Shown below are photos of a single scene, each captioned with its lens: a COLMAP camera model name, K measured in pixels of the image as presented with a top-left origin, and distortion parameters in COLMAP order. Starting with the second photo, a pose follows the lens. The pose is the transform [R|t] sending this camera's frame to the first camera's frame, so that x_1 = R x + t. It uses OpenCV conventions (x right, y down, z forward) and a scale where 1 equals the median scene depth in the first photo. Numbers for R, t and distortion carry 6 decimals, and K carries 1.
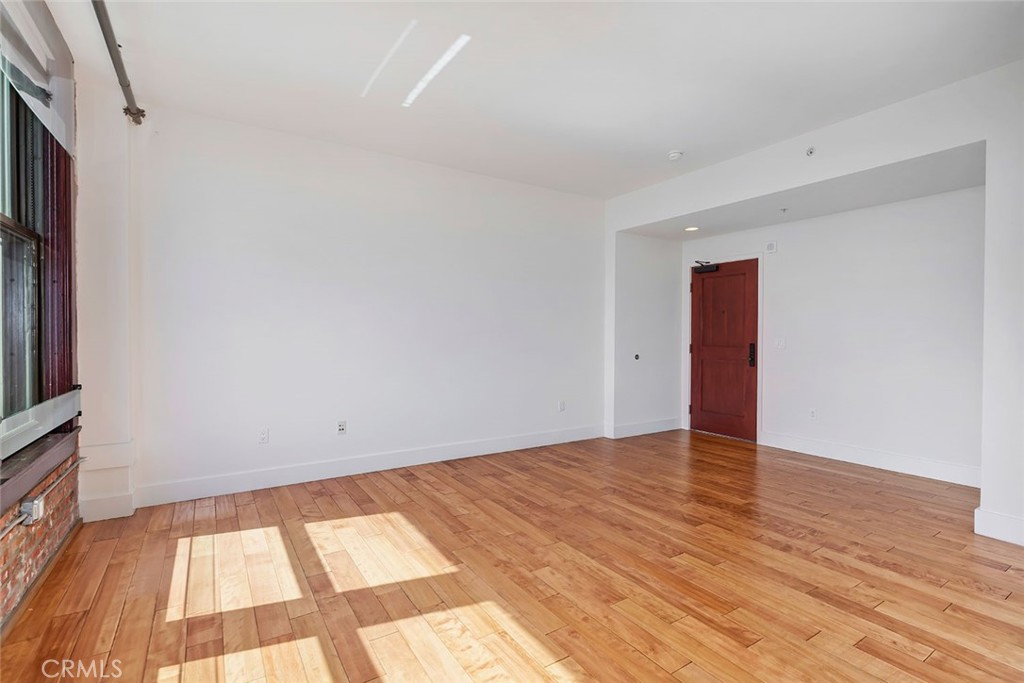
lens RADIAL K [[473.5, 0, 513.6], [0, 473.5, 338.9], [0, 0, 1]] dist [0.001375, 0.000204]
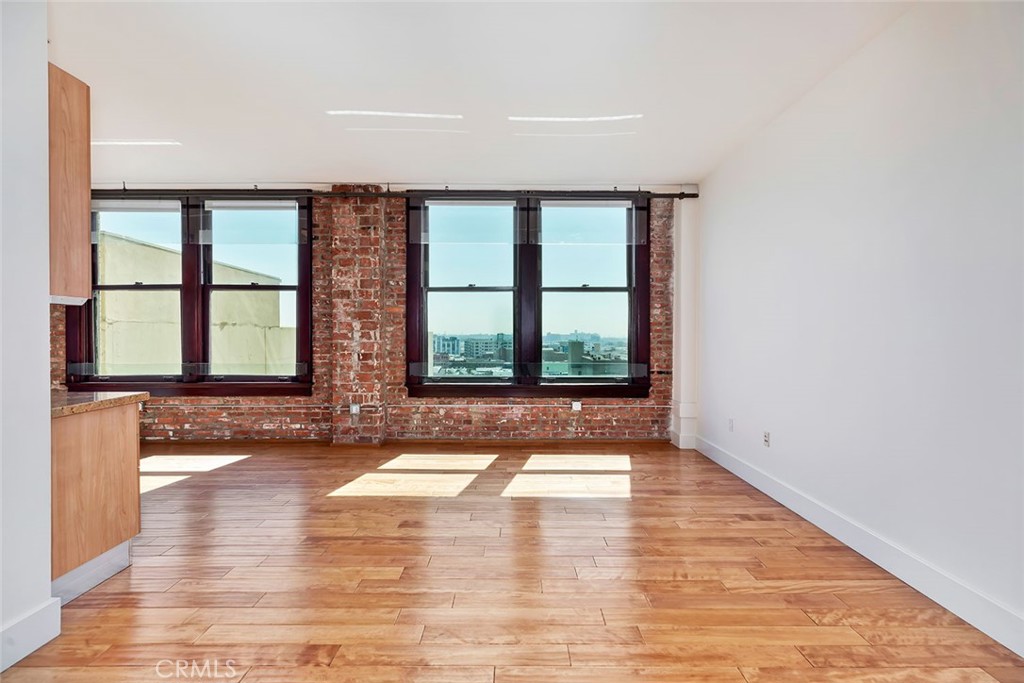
lens RADIAL K [[483.1, 0, 507.8], [0, 483.1, 339.1], [0, 0, 1]] dist [0.003521, 0.000514]
pose [[-0.554789, 0.001035, -0.831991, 0.845695], [-0.012863, 0.999869, 0.009821, -0.000121], [0.831892, 0.016151, -0.554703, 1.415603]]
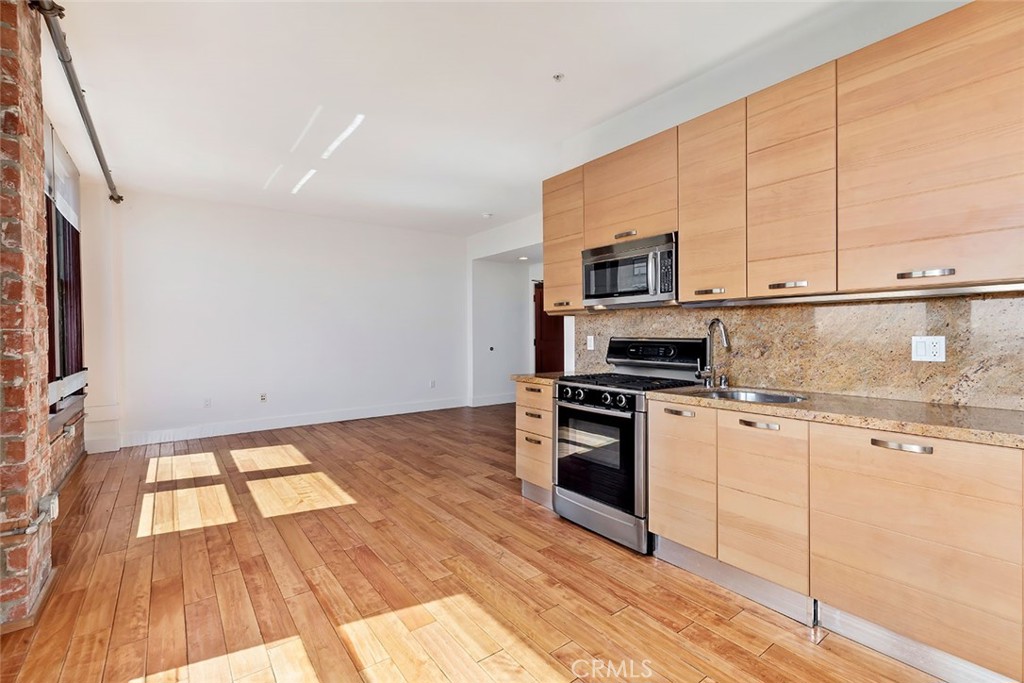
lens RADIAL K [[464.5, 0, 514.7], [0, 464.5, 338.9], [0, 0, 1]] dist [0.009263, 0.000027]
pose [[0.997815, -0.013855, 0.064598, 0.438660], [0.013703, 0.999902, 0.002789, 0.010733], [-0.064630, -0.001898, 0.997907, -0.671236]]
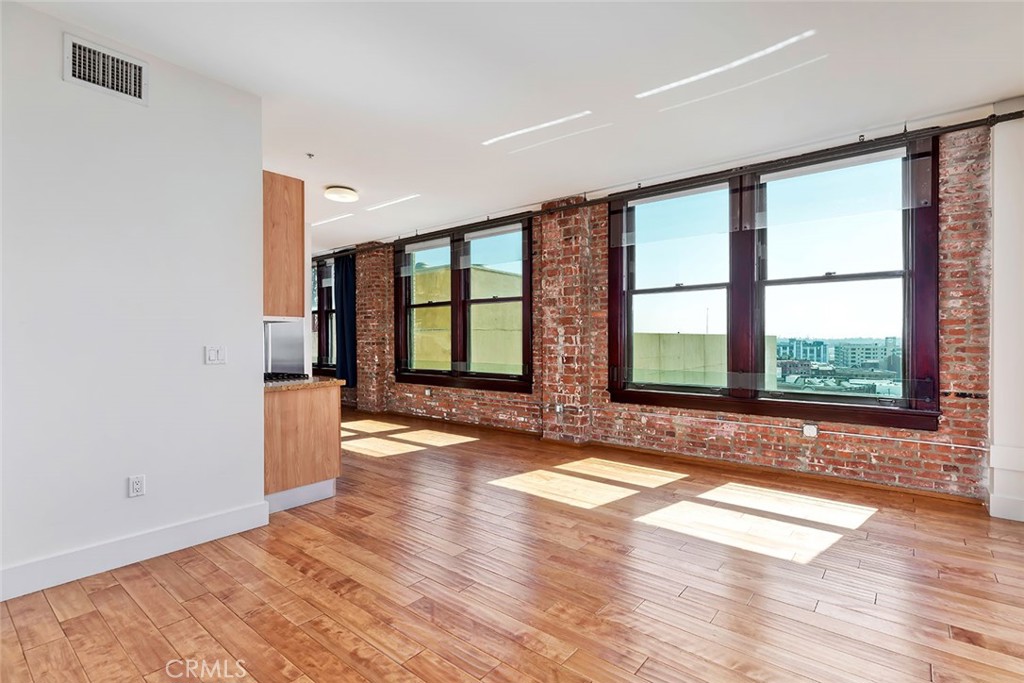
lens RADIAL K [[483.1, 0, 507.8], [0, 483.1, 339.1], [0, 0, 1]] dist [0.003521, 0.000514]
pose [[-0.958091, -0.003799, -0.286438, 0.463729], [-0.006279, 0.999950, 0.007740, -0.005123], [0.286394, 0.009214, -0.958068, 1.700583]]
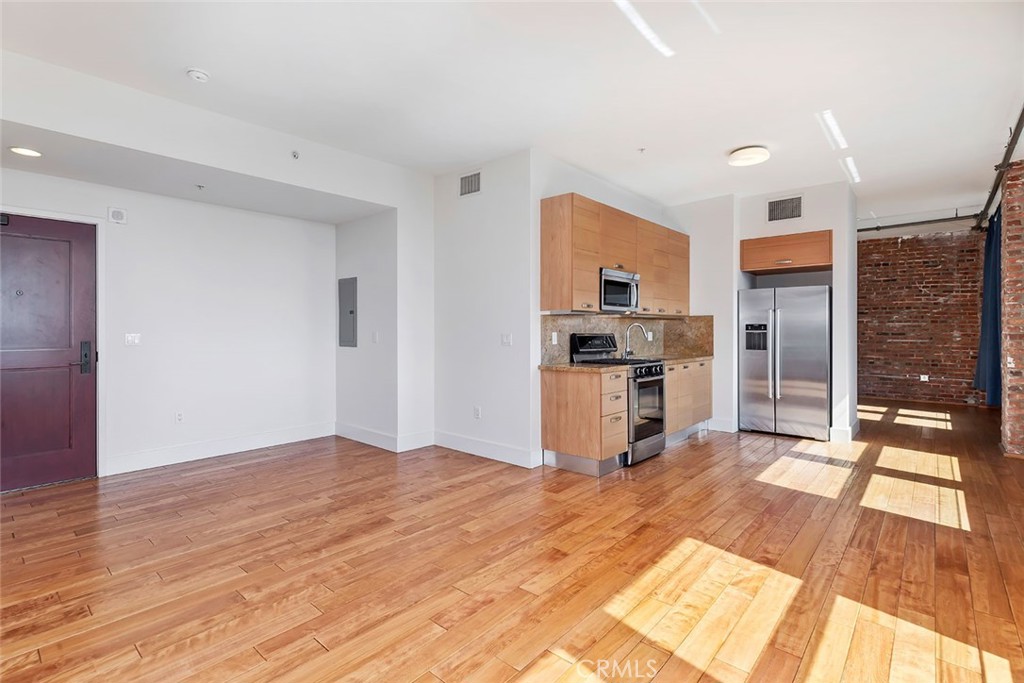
lens RADIAL K [[474.7, 0, 509.6], [0, 474.7, 331.3], [0, 0, 1]] dist [0.006814, 0.000748]
pose [[-0.262365, -0.006226, 0.964949, -0.629617], [0.009333, 0.999916, 0.008990, -0.009013], [-0.964924, 0.011365, -0.262285, 0.999916]]
